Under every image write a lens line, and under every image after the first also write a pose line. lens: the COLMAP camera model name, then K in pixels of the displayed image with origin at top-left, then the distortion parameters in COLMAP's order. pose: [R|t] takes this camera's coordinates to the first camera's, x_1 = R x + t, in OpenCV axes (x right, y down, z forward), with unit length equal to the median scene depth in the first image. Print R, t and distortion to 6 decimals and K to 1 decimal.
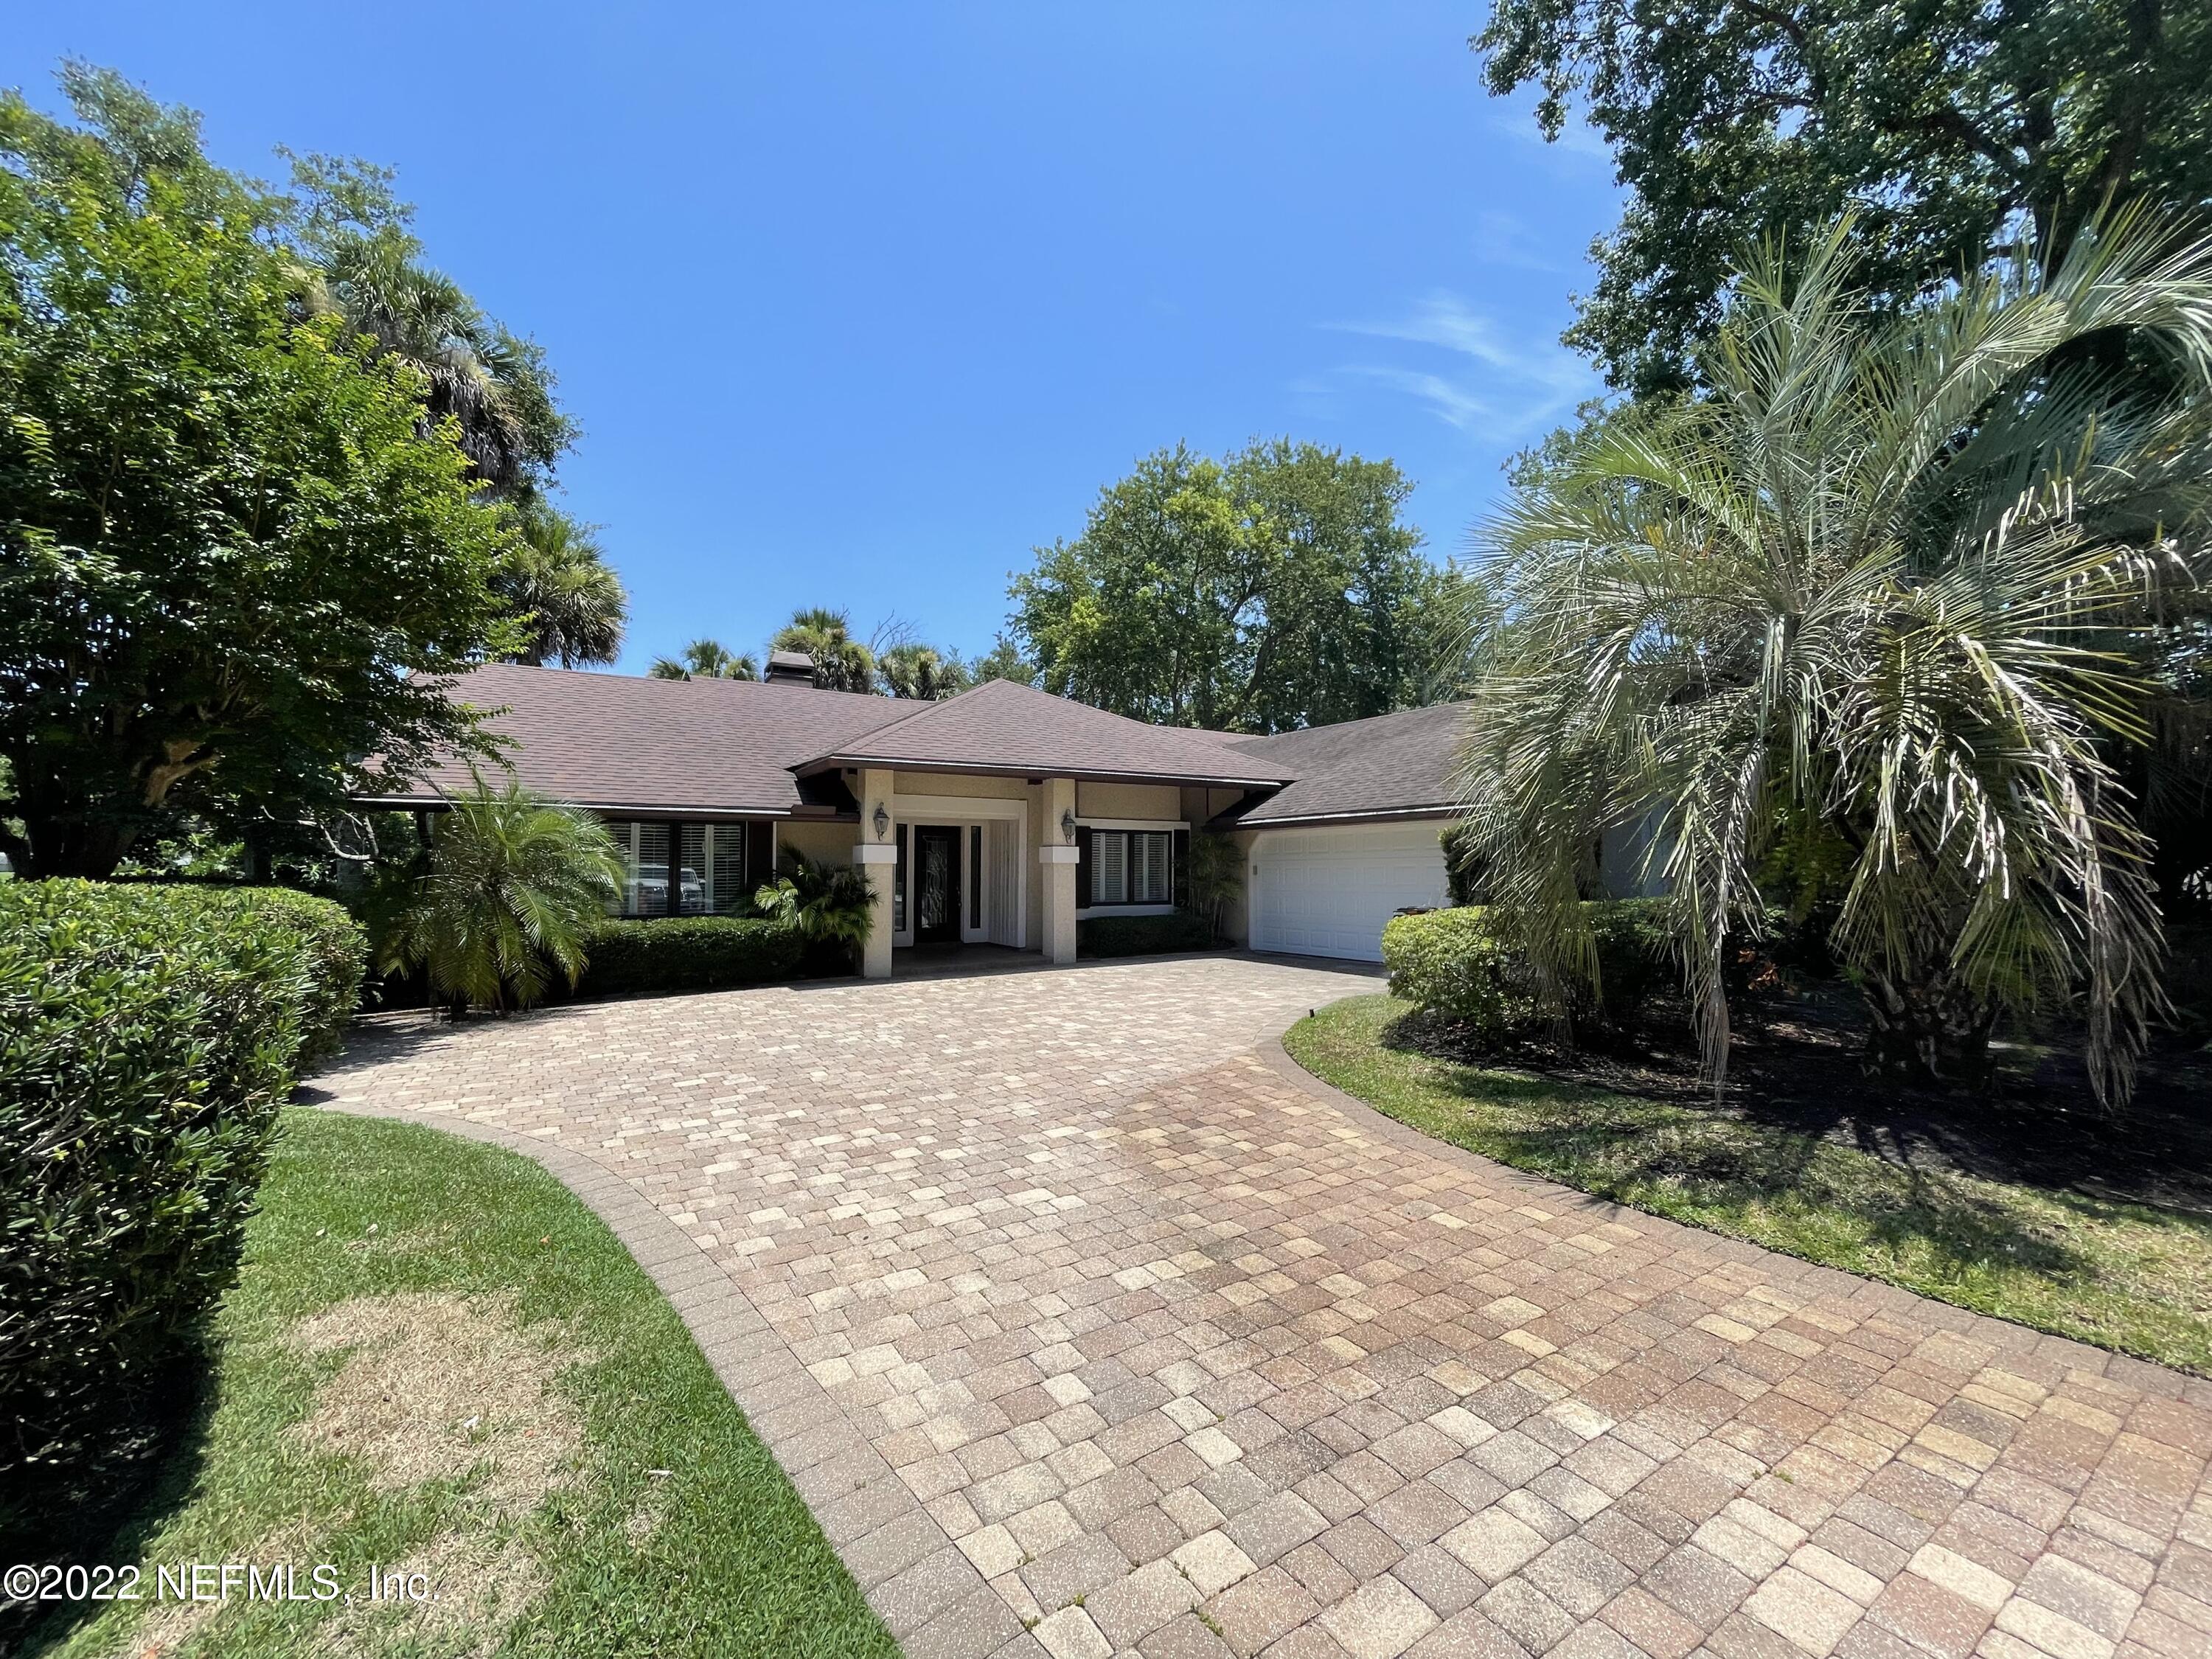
lens RADIAL K [[893.5, 0, 1113.5], [0, 893.5, 838.0], [0, 0, 1]] dist [-0.002730, 0.000195]
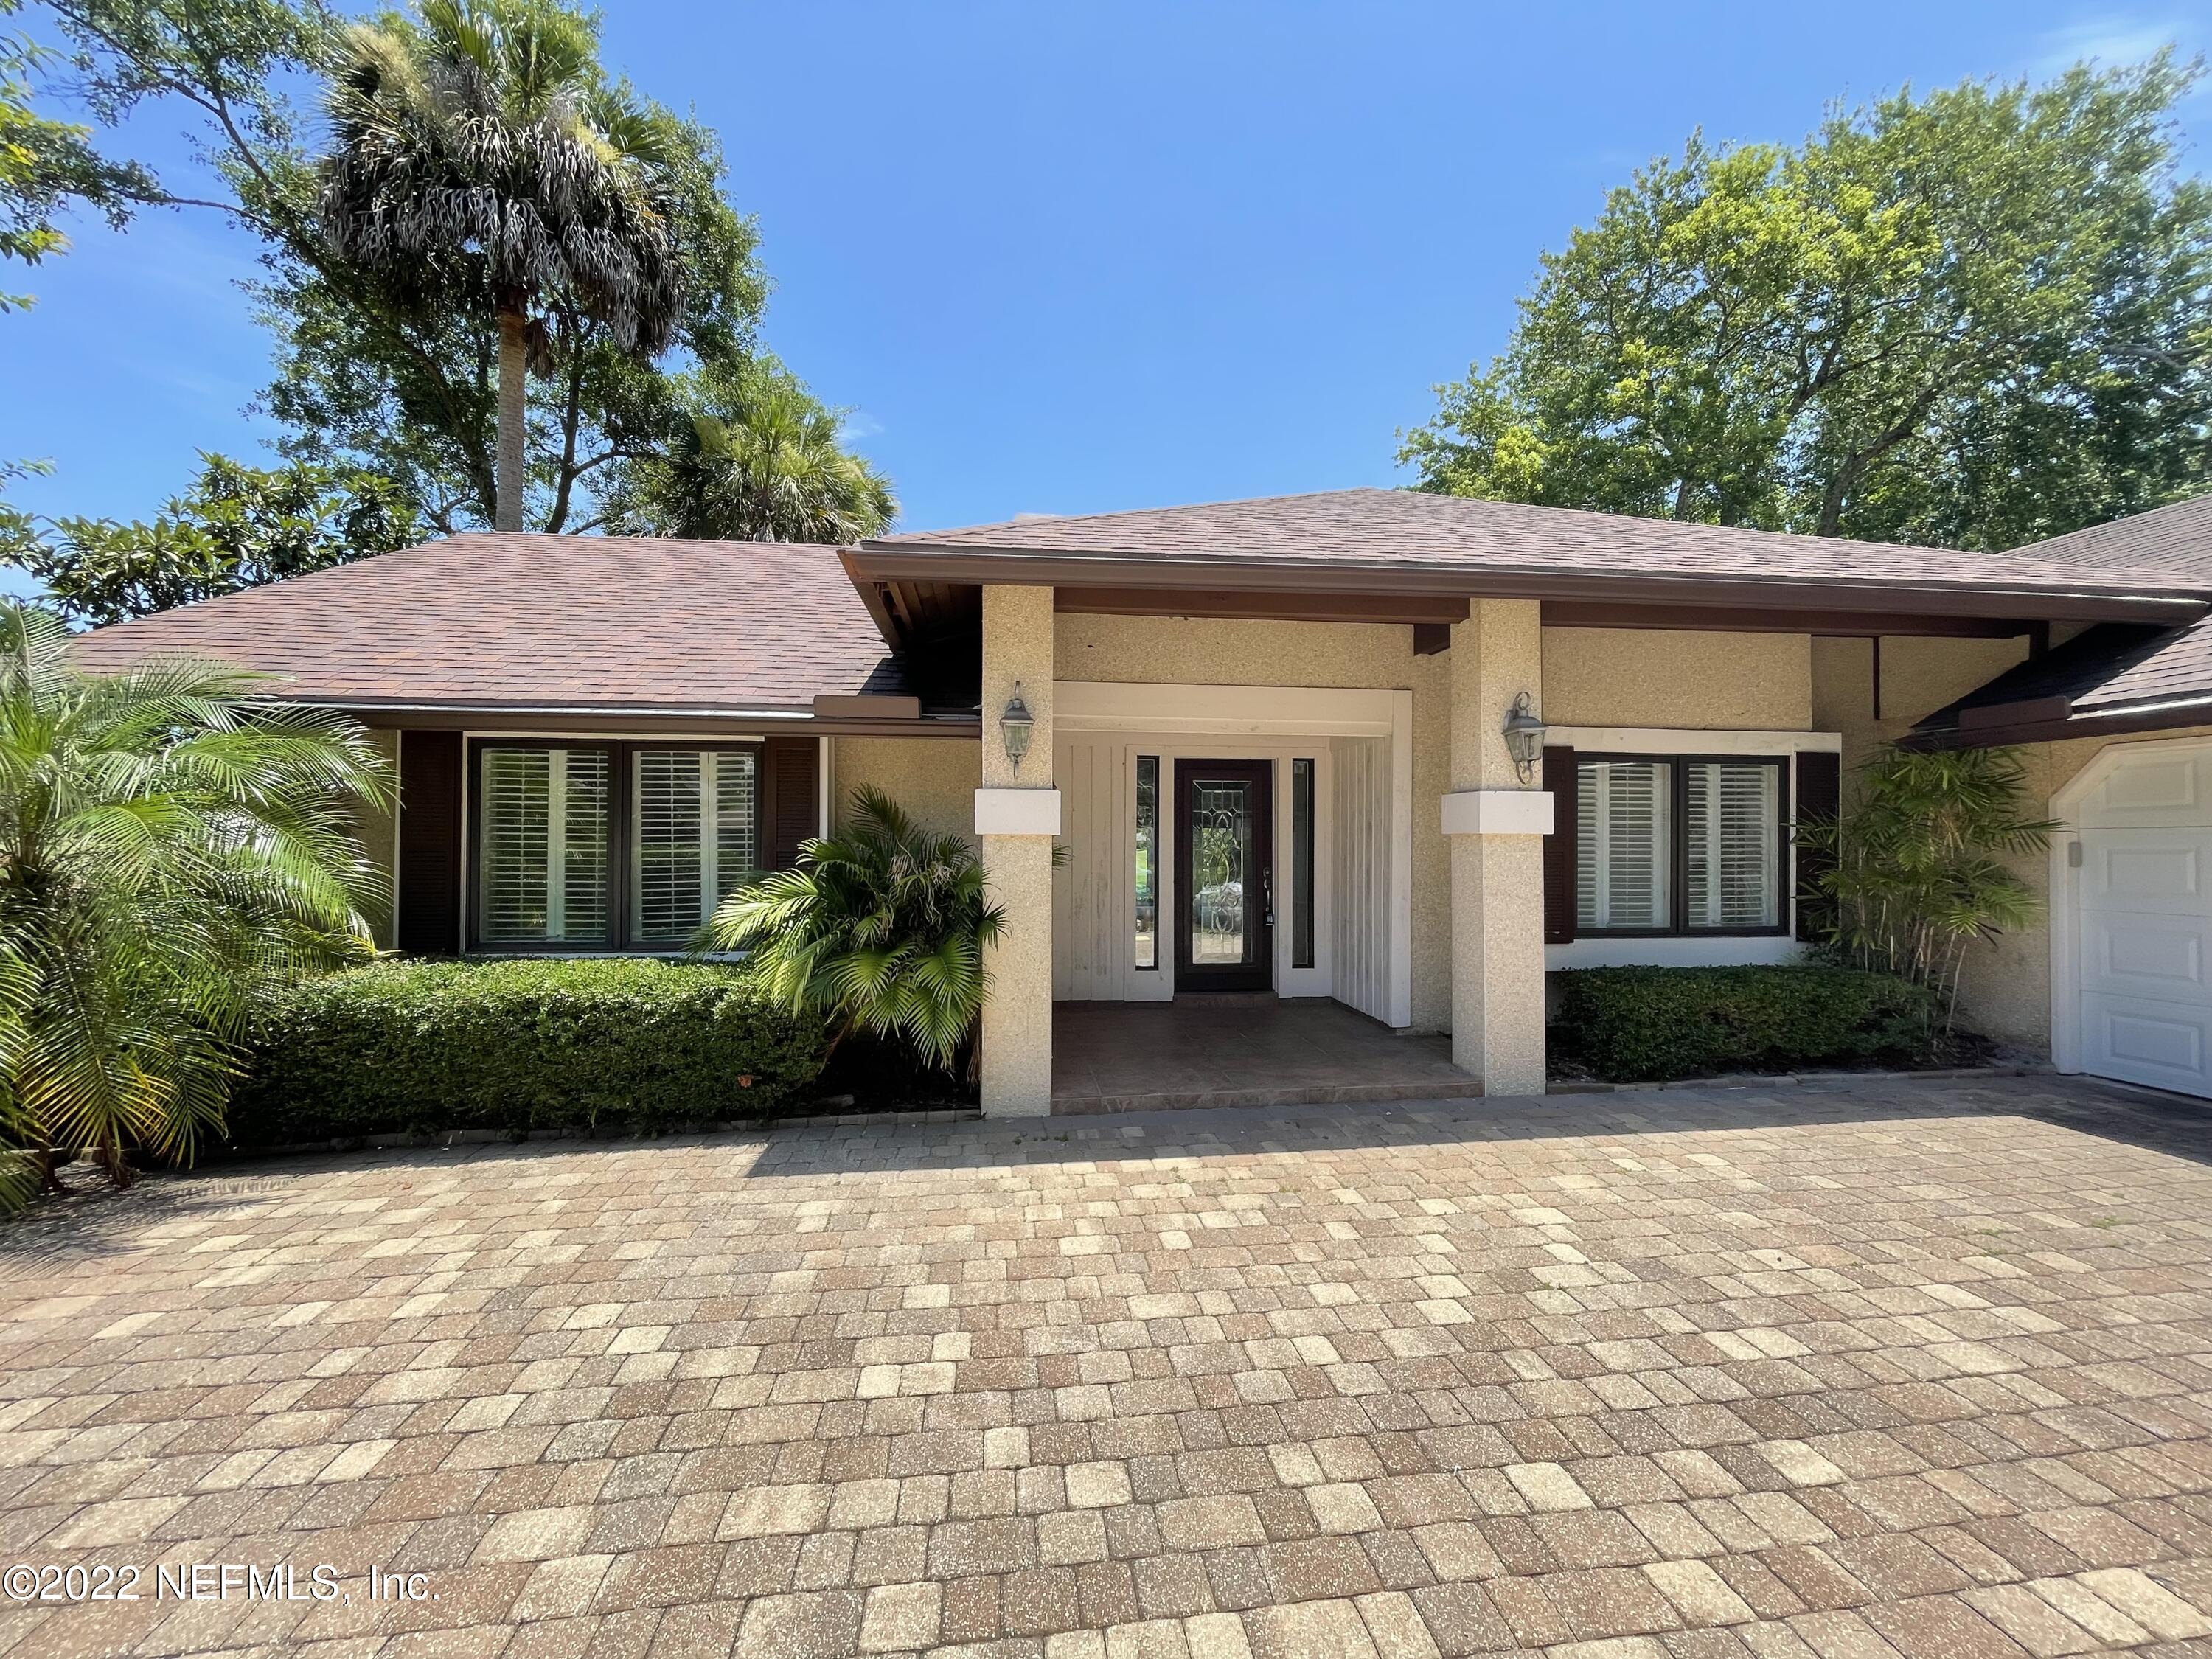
lens RADIAL K [[893.5, 0, 1108.1], [0, 893.5, 821.4], [0, 0, 1]] dist [-0.002730, 0.000195]
pose [[0.902679, -0.004881, -0.430287, -0.041915], [0.010370, 0.999892, 0.010413, 0.015099], [0.430189, -0.013862, 0.902632, 0.520474]]
